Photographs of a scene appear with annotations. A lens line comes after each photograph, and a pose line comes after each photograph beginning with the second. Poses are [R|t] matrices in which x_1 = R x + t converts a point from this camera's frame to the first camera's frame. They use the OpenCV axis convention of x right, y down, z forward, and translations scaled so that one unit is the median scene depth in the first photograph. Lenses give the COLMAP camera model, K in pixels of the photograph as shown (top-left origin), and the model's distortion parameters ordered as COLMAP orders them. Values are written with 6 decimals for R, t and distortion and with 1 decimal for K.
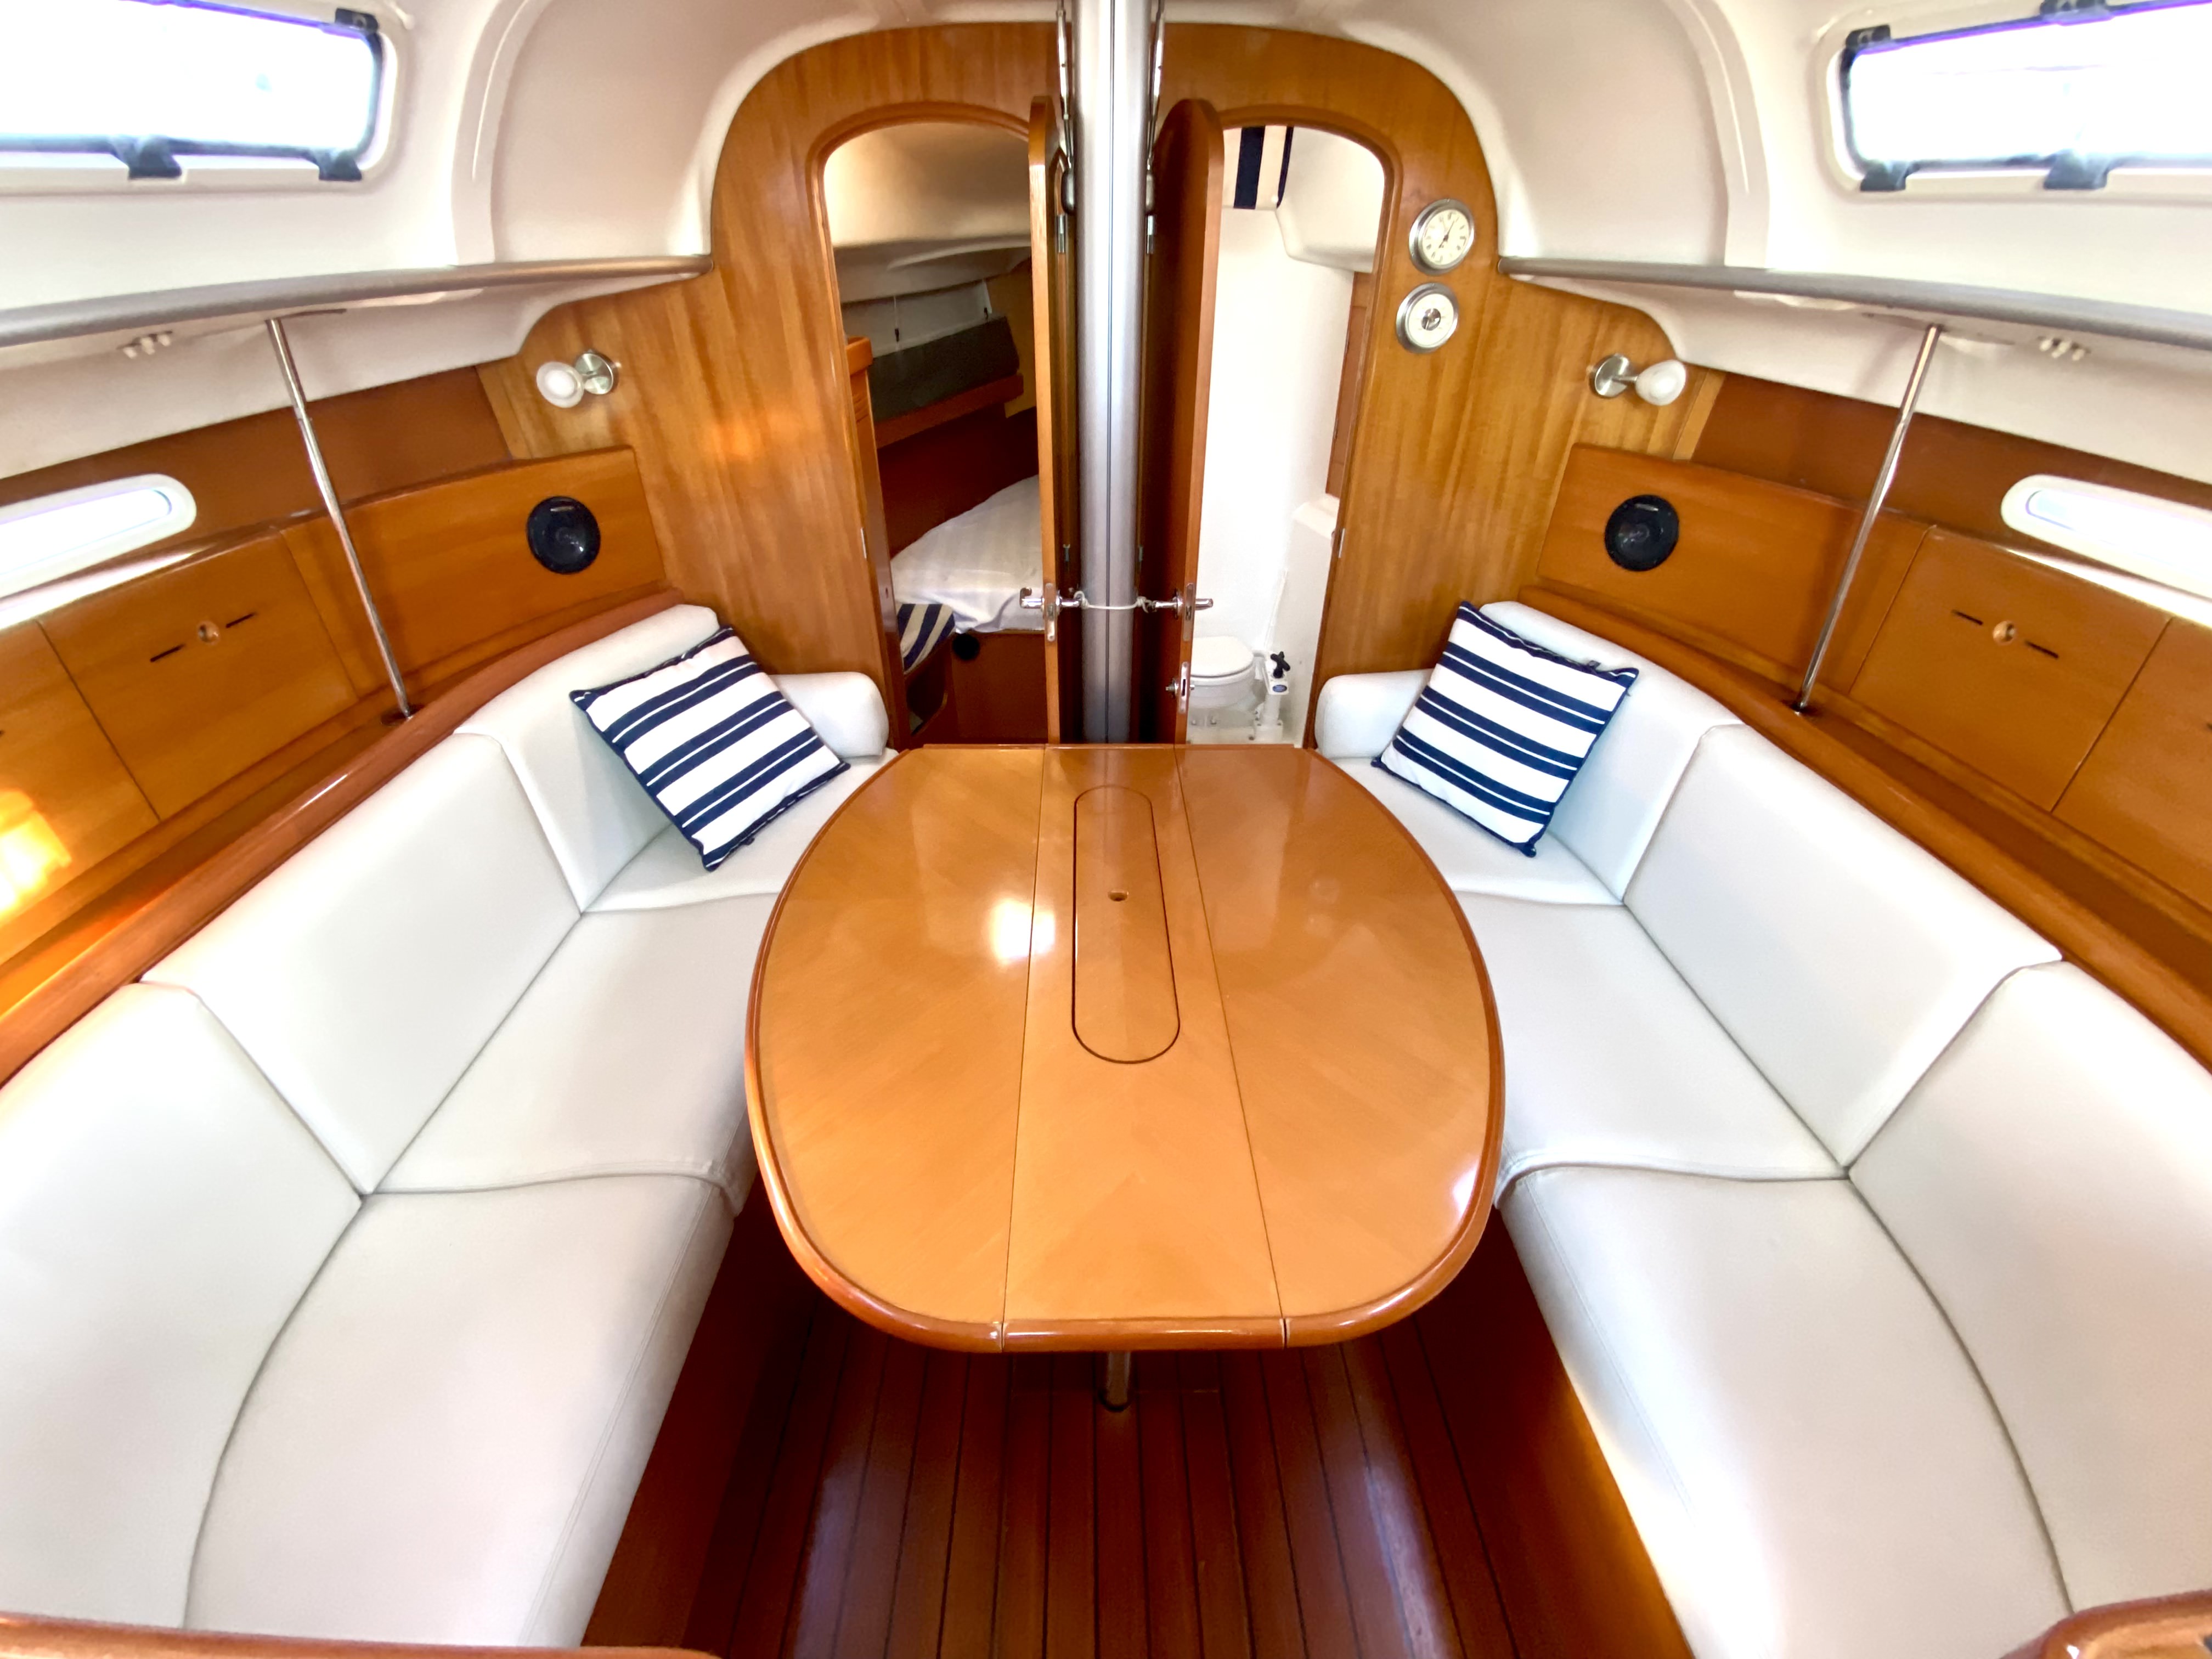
lens RADIAL K [[895.3, 0, 1105.1], [0, 895.3, 819.5], [0, 0, 1]] dist [0.019967, -0.019976]
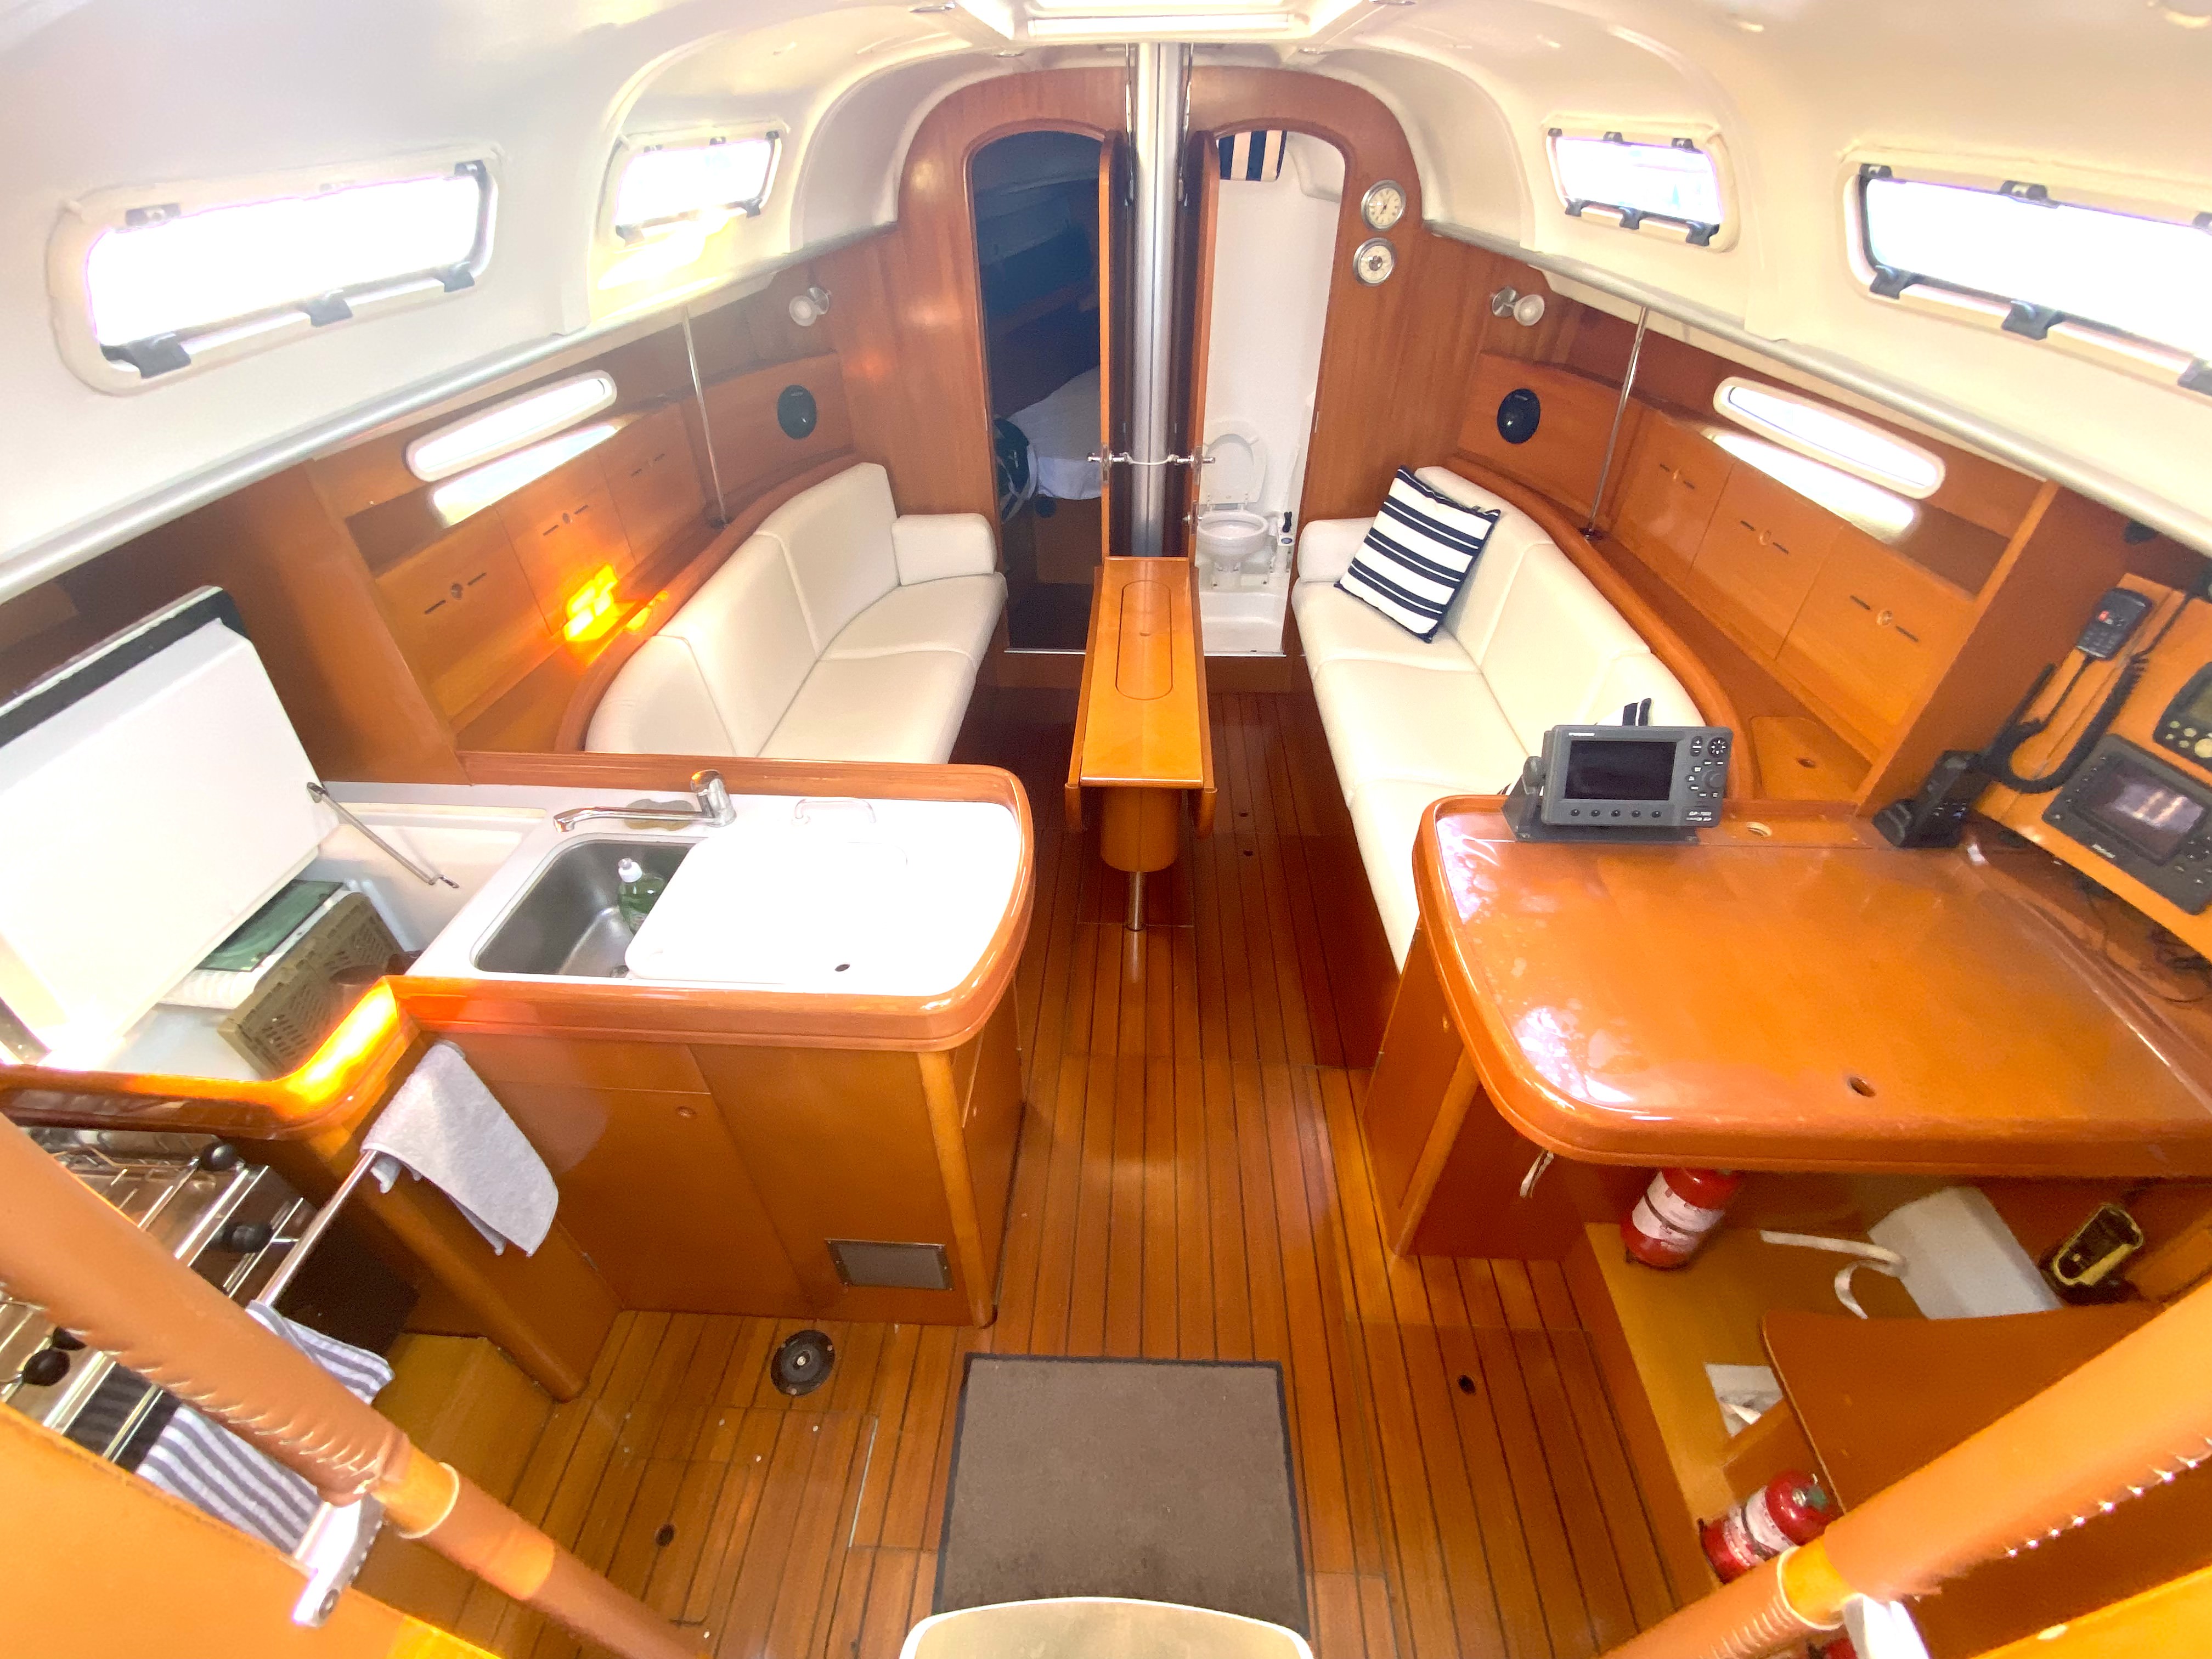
lens RADIAL K [[897.2, 0, 1097.4], [0, 897.2, 817.2], [0, 0, 1]] dist [0.019902, -0.018974]
pose [[0.997006, 0.037332, -0.067720, 0.042473], [-0.029931, 0.993788, 0.107188, 0.195911], [0.071301, -0.104840, 0.991930, -0.578985]]
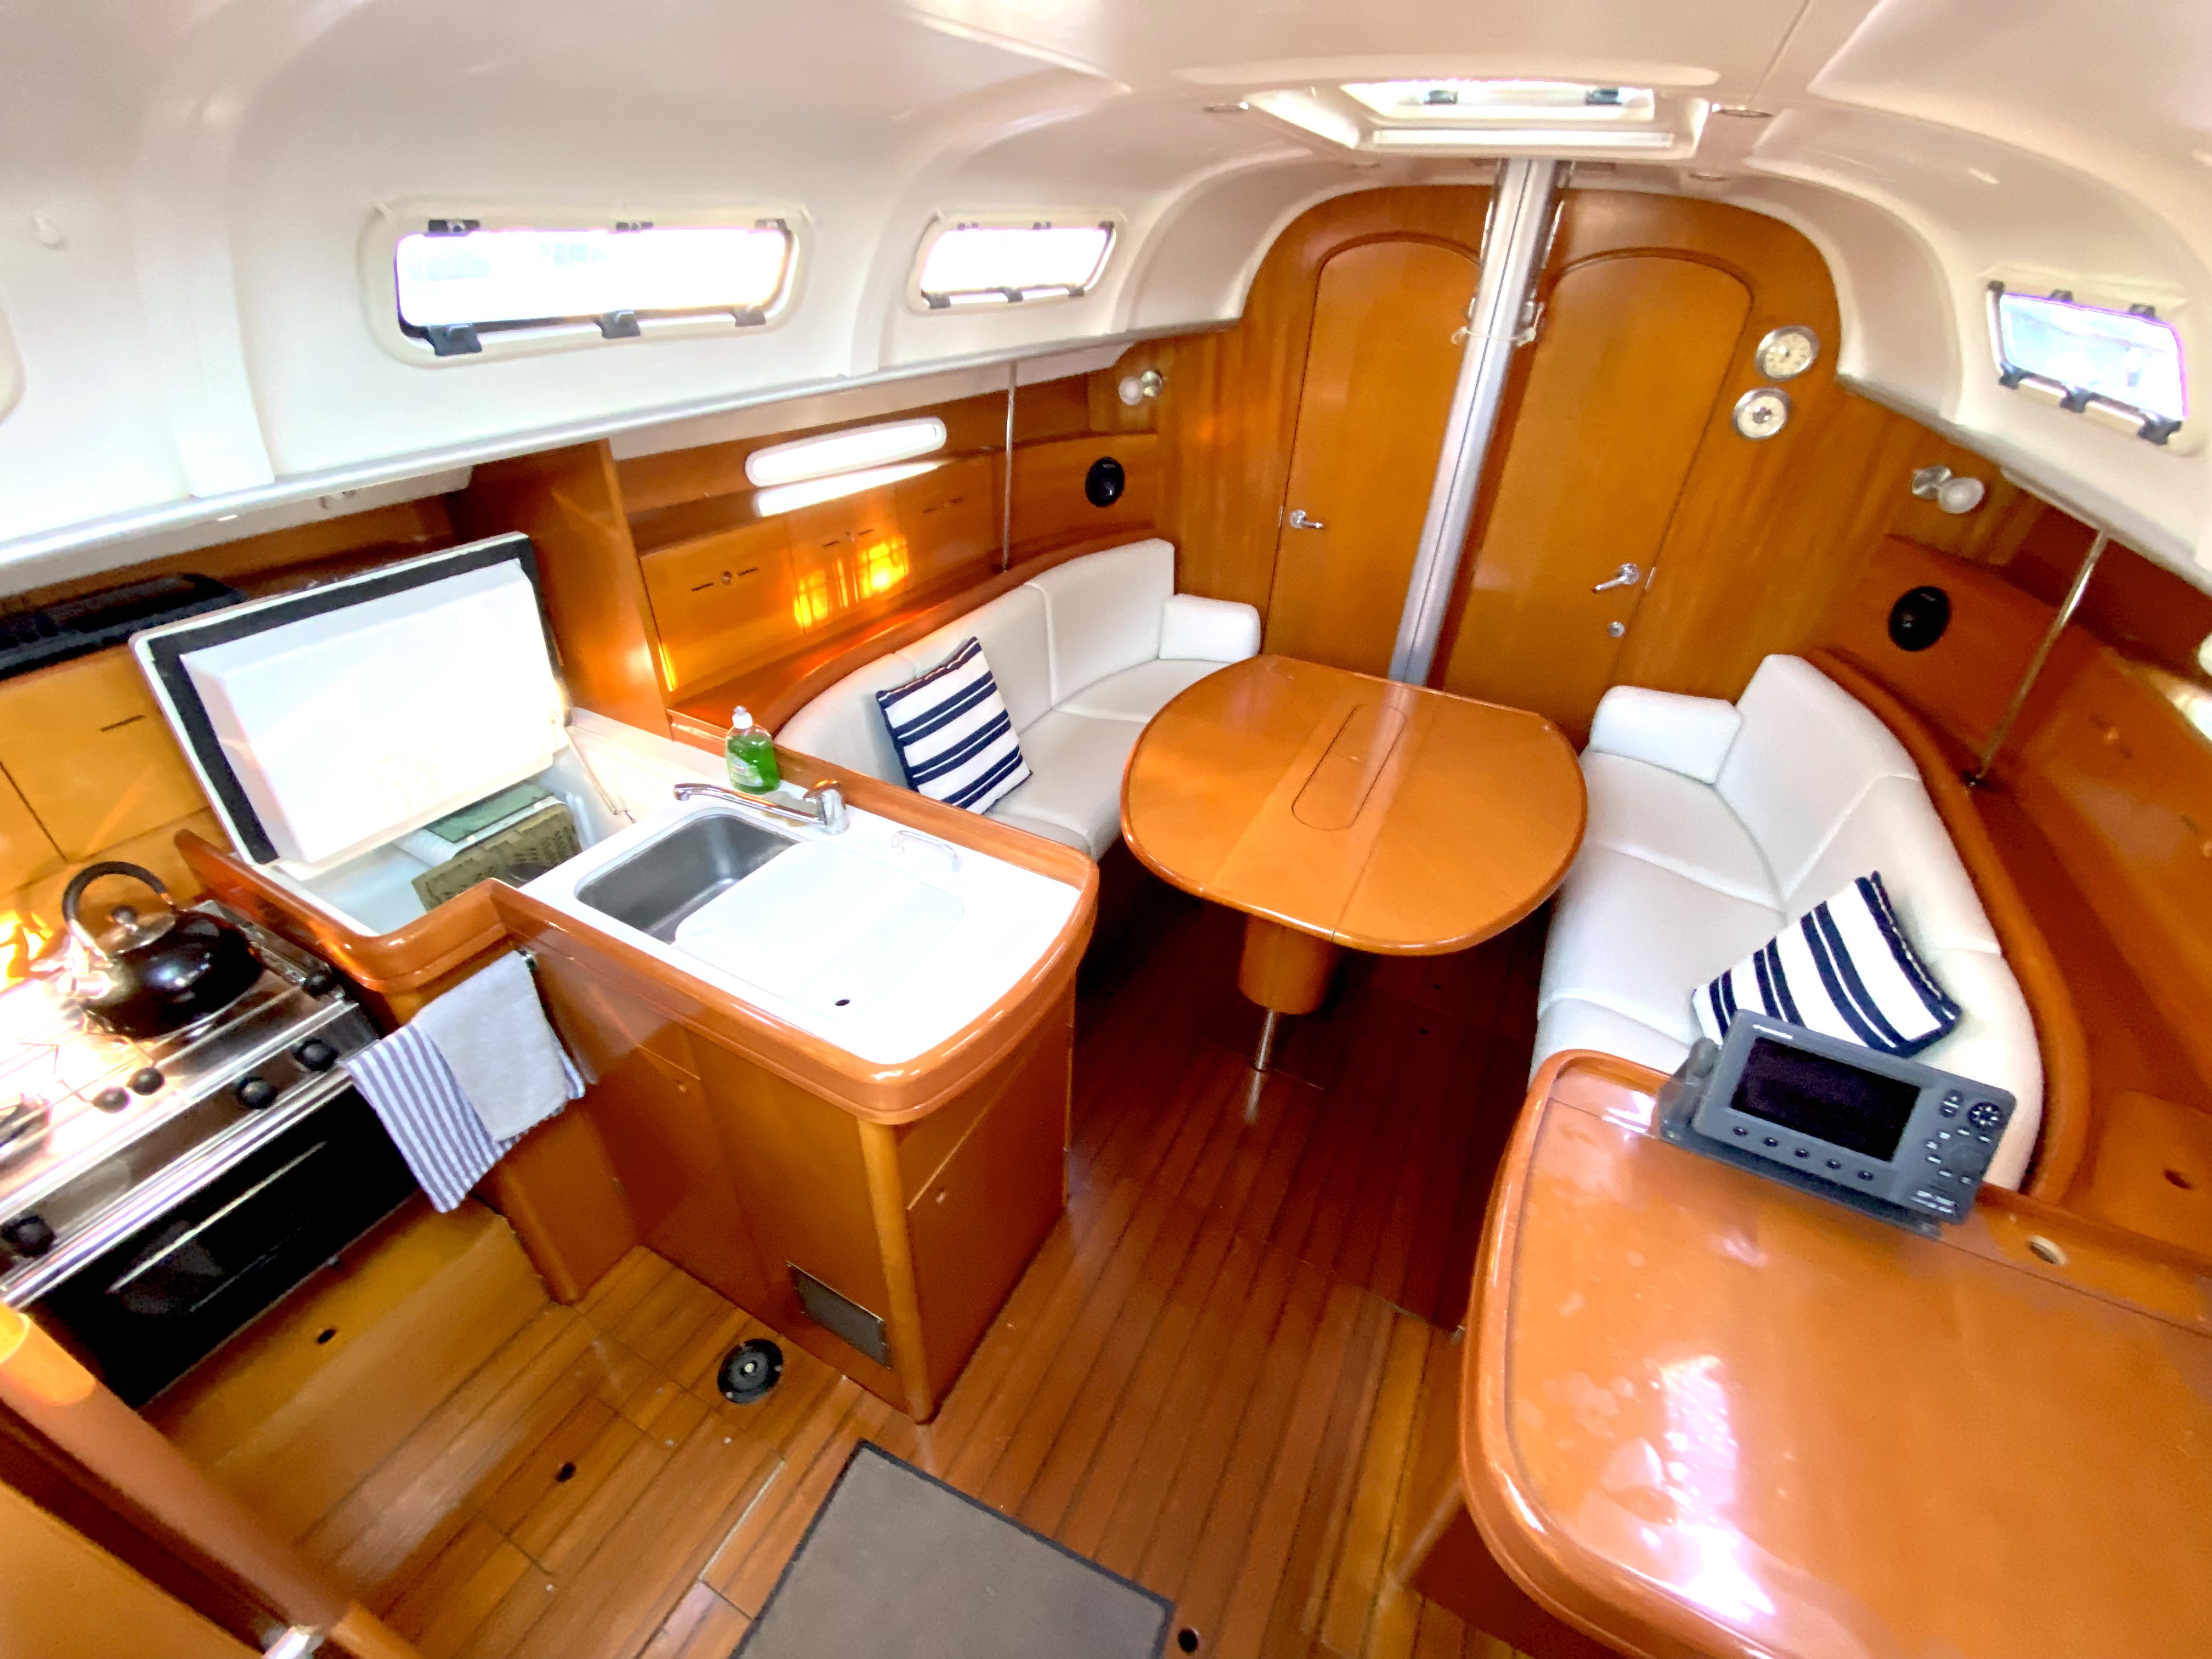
lens RADIAL K [[895.3, 0, 1105.1], [0, 895.3, 819.5], [0, 0, 1]] dist [0.019967, -0.019976]
pose [[0.874860, 0.293688, -0.385184, 0.205529], [-0.287216, 0.954870, 0.075703, 0.147246], [0.390033, 0.044402, 0.919730, -0.474253]]
